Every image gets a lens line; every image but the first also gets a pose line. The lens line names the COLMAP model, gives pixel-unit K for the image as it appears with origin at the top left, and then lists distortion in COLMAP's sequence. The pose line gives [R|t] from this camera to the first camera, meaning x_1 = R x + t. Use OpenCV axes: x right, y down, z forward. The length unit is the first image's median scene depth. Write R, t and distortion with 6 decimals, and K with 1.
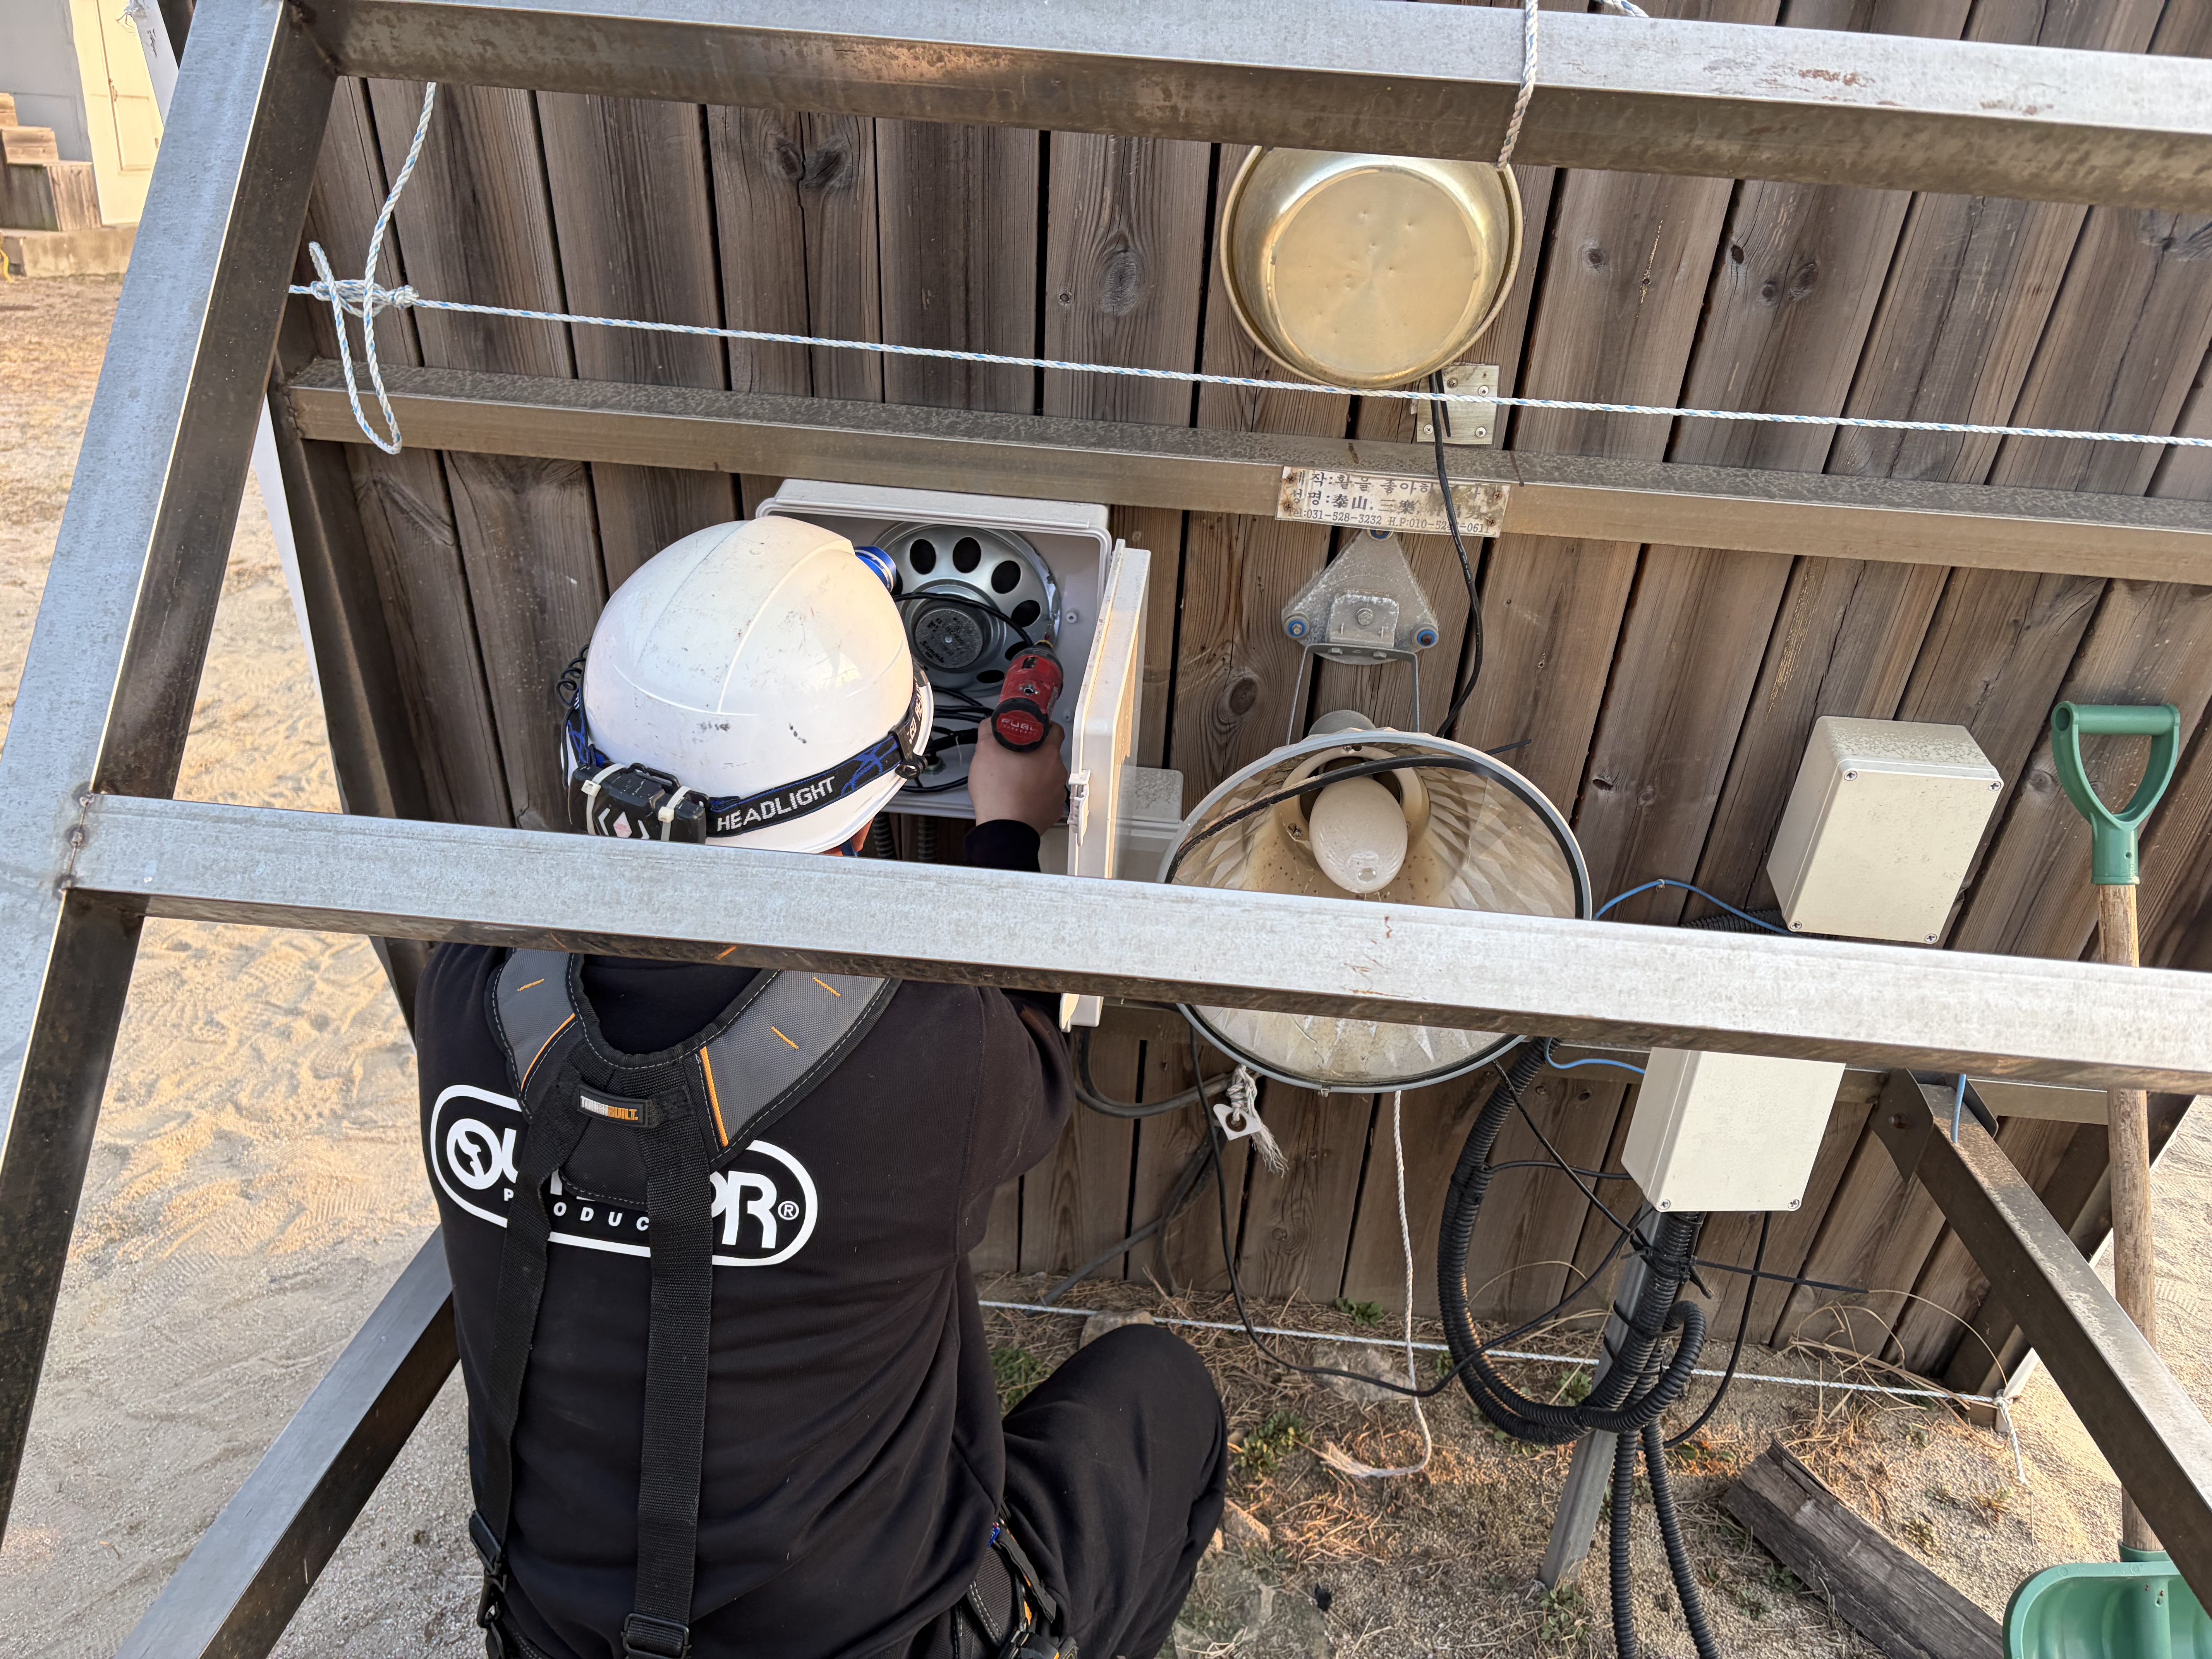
lens RADIAL K [[1672.1, 0, 1092.1], [0, 1672.1, 847.4], [0, 0, 1]] dist [0.034272, -0.042487]
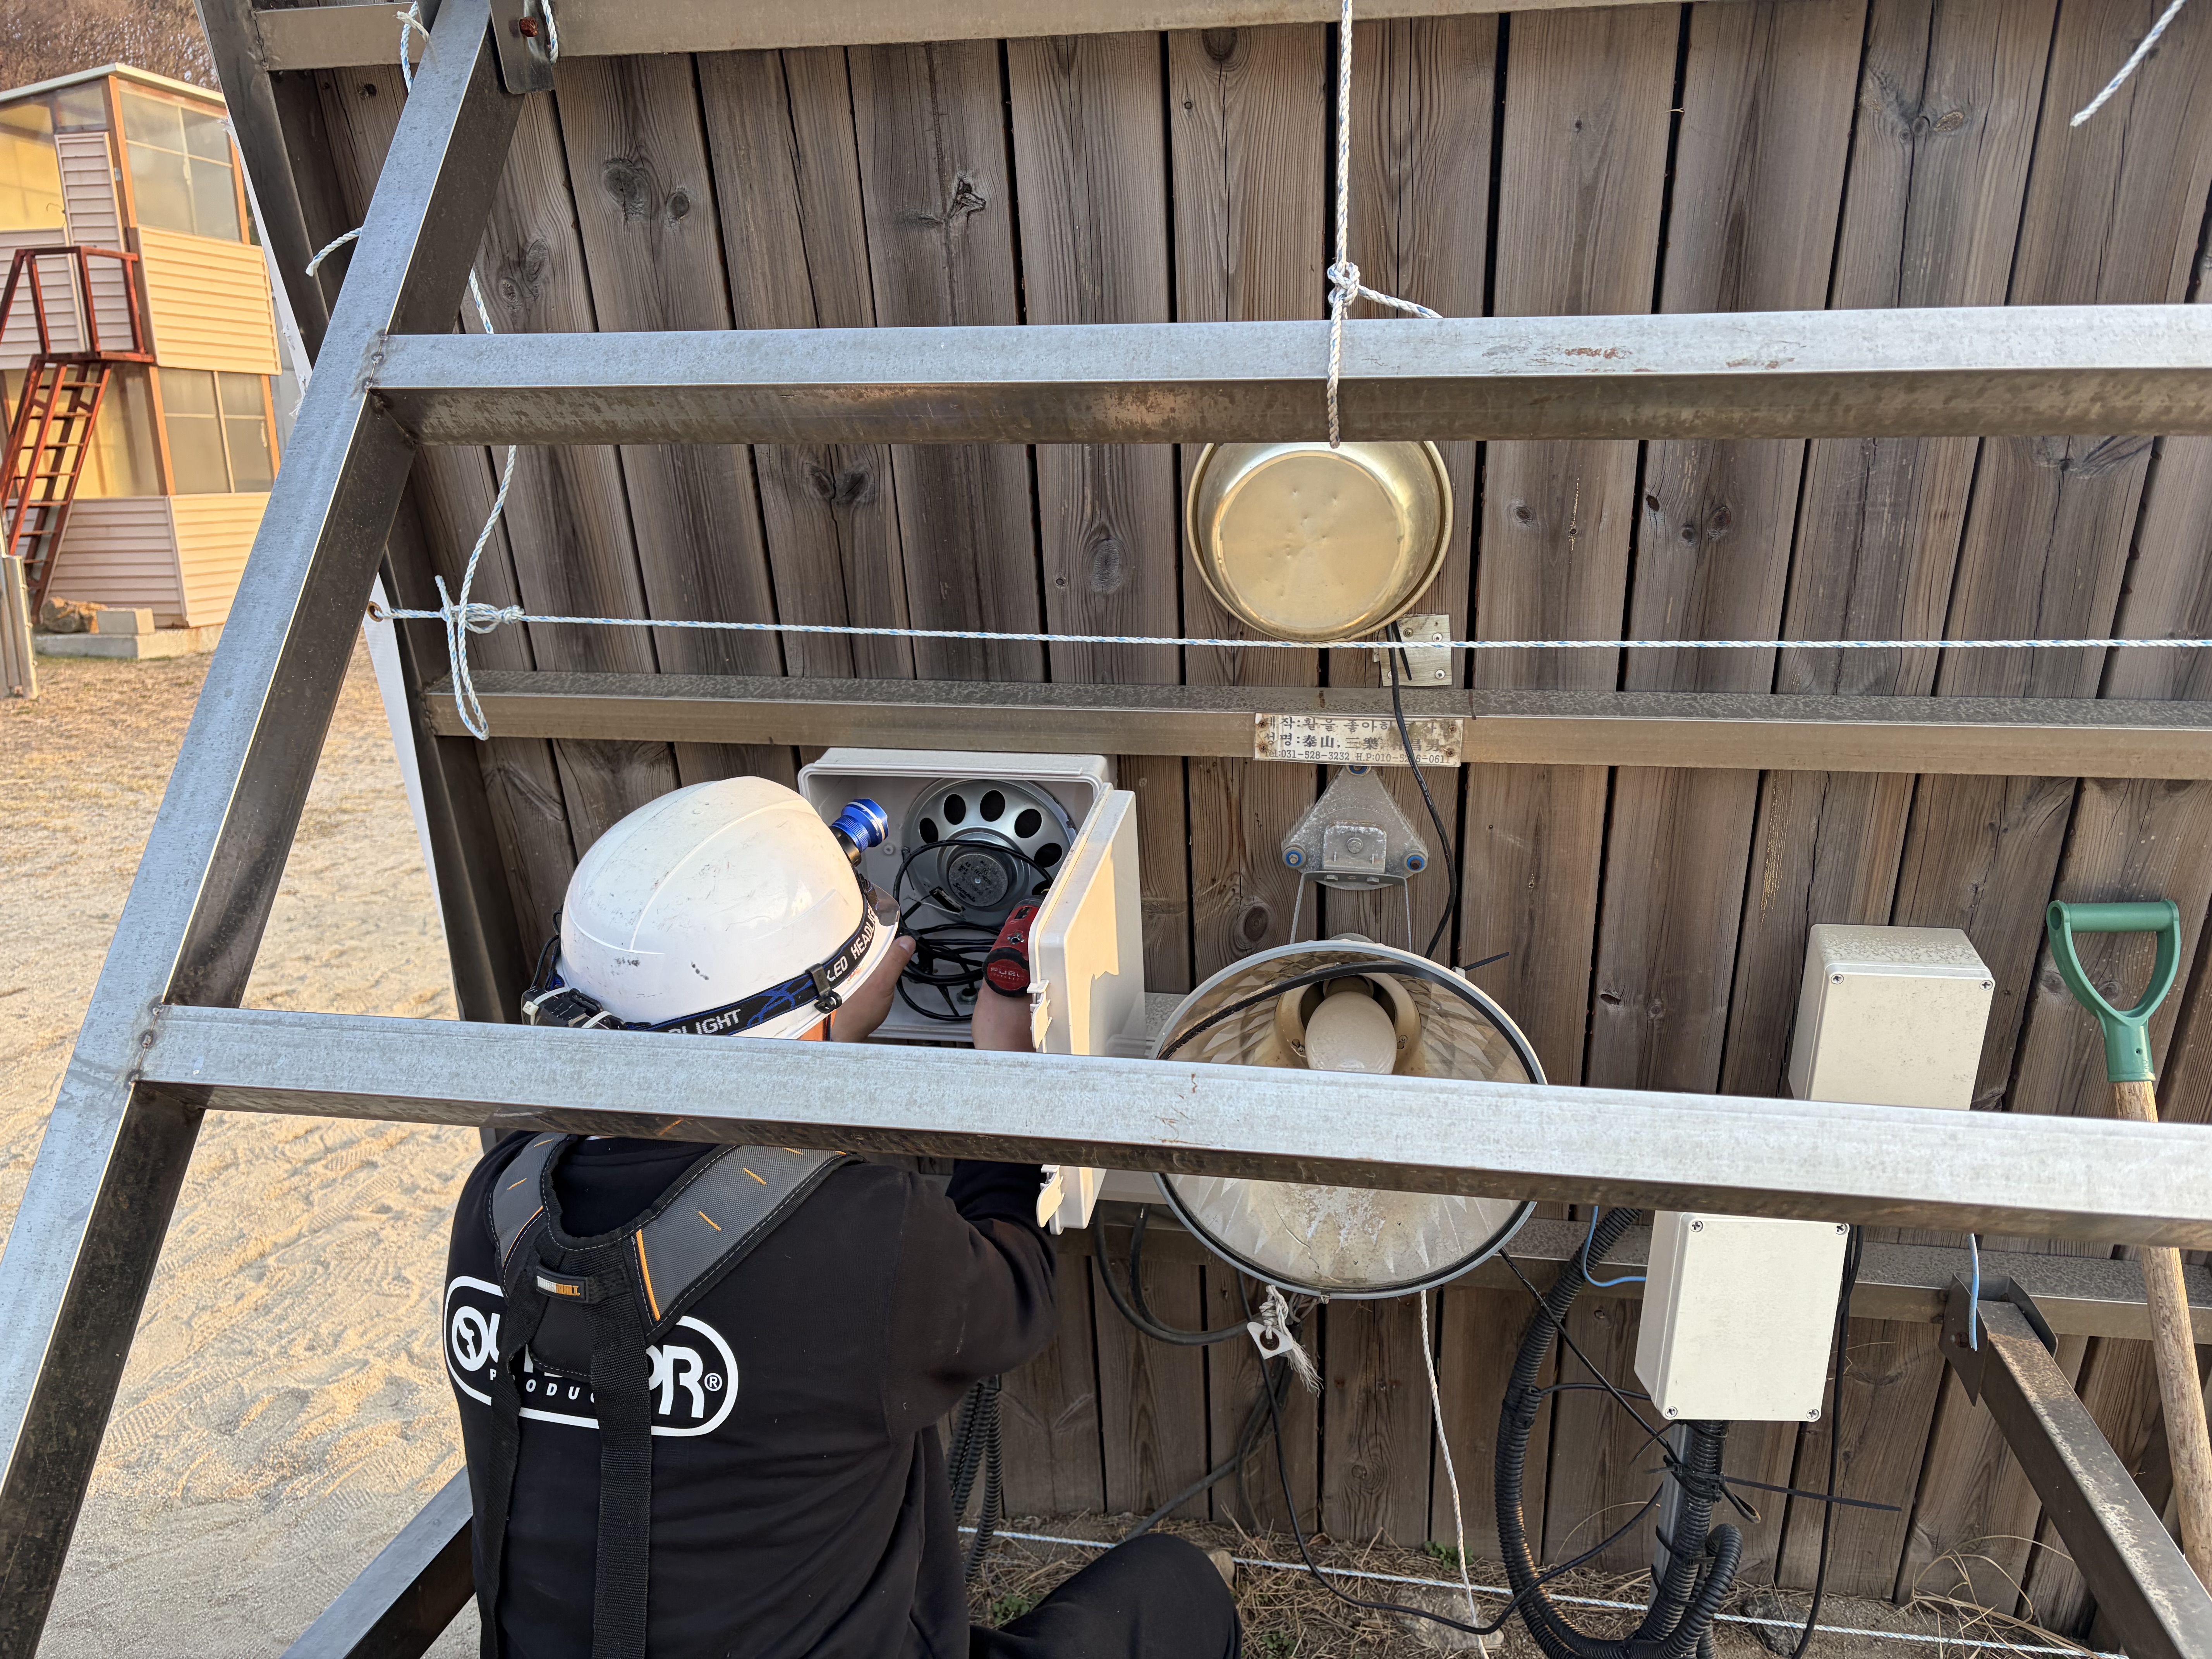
lens RADIAL K [[1672.1, 0, 1094.2], [0, 1672.1, 839.0], [0, 0, 1]] dist [0.034272, -0.042487]
pose [[0.990227, -0.042670, -0.132778, 0.149793], [0.019221, 0.984716, -0.173107, 0.044126], [0.138135, 0.168863, 0.975912, -0.080825]]
